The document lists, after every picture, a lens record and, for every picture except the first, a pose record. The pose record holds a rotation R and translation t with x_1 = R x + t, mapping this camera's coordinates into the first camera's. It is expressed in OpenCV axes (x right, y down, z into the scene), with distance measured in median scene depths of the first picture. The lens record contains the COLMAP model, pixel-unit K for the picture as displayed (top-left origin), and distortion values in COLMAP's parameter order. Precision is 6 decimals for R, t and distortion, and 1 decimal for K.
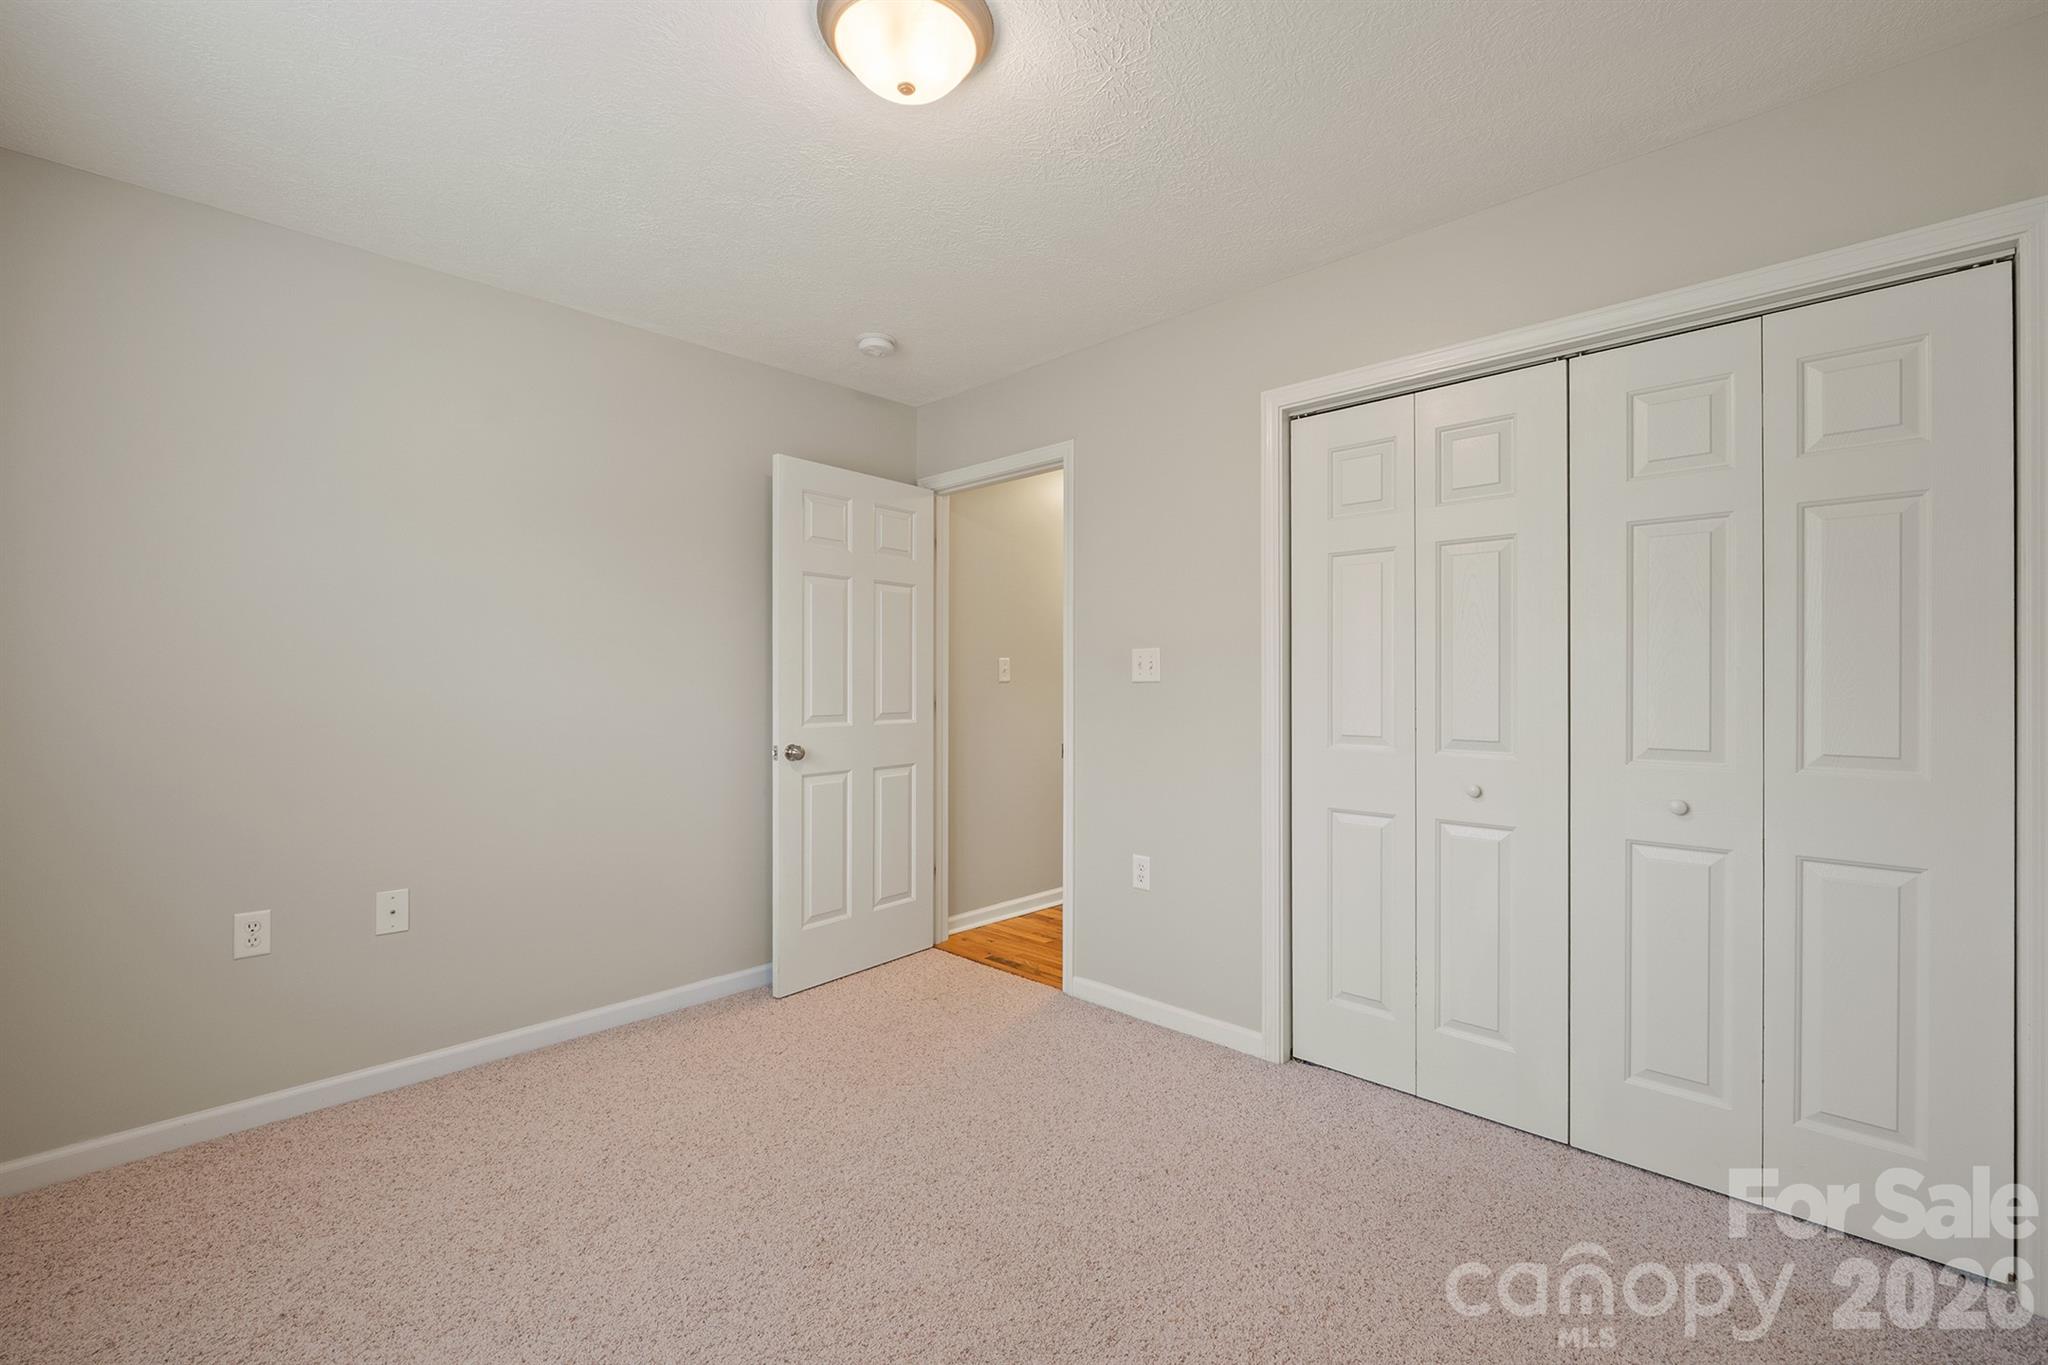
lens RADIAL K [[842.2, 0, 1028.1], [0, 842.2, 686.6], [0, 0, 1]] dist [-0.021115, -0.000252]
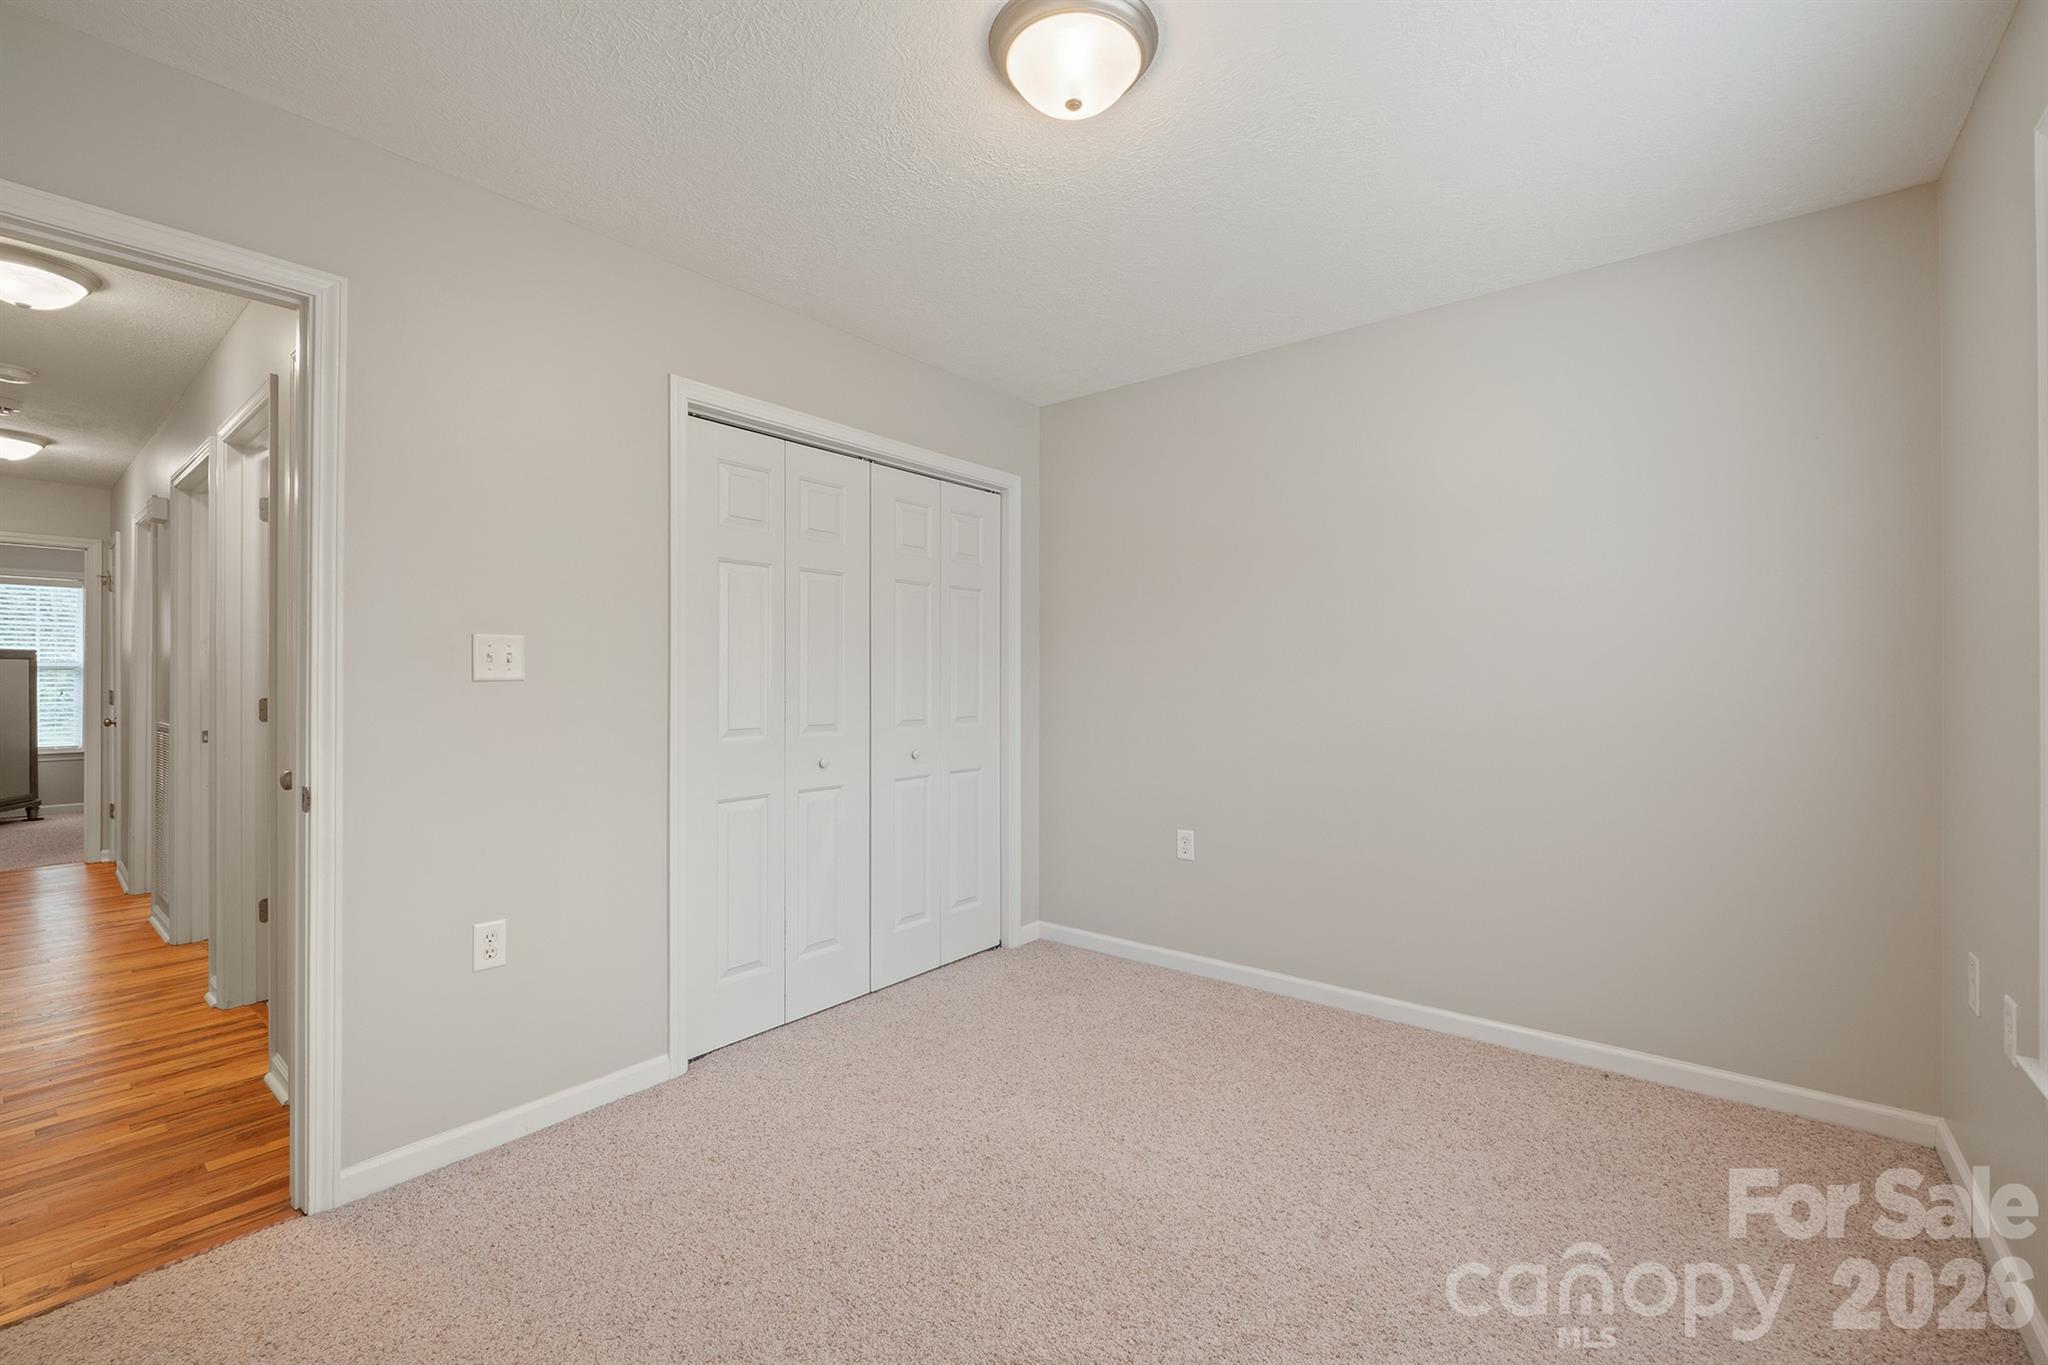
lens RADIAL K [[864.2, 0, 1029.8], [0, 864.2, 675.0], [0, 0, 1]] dist [-0.007357, -0.000646]
pose [[-0.087293, 0.001305, 0.996182, -0.651723], [0.002015, 0.999997, -0.001133, -0.008461], [-0.996181, 0.001908, -0.087295, 0.612669]]
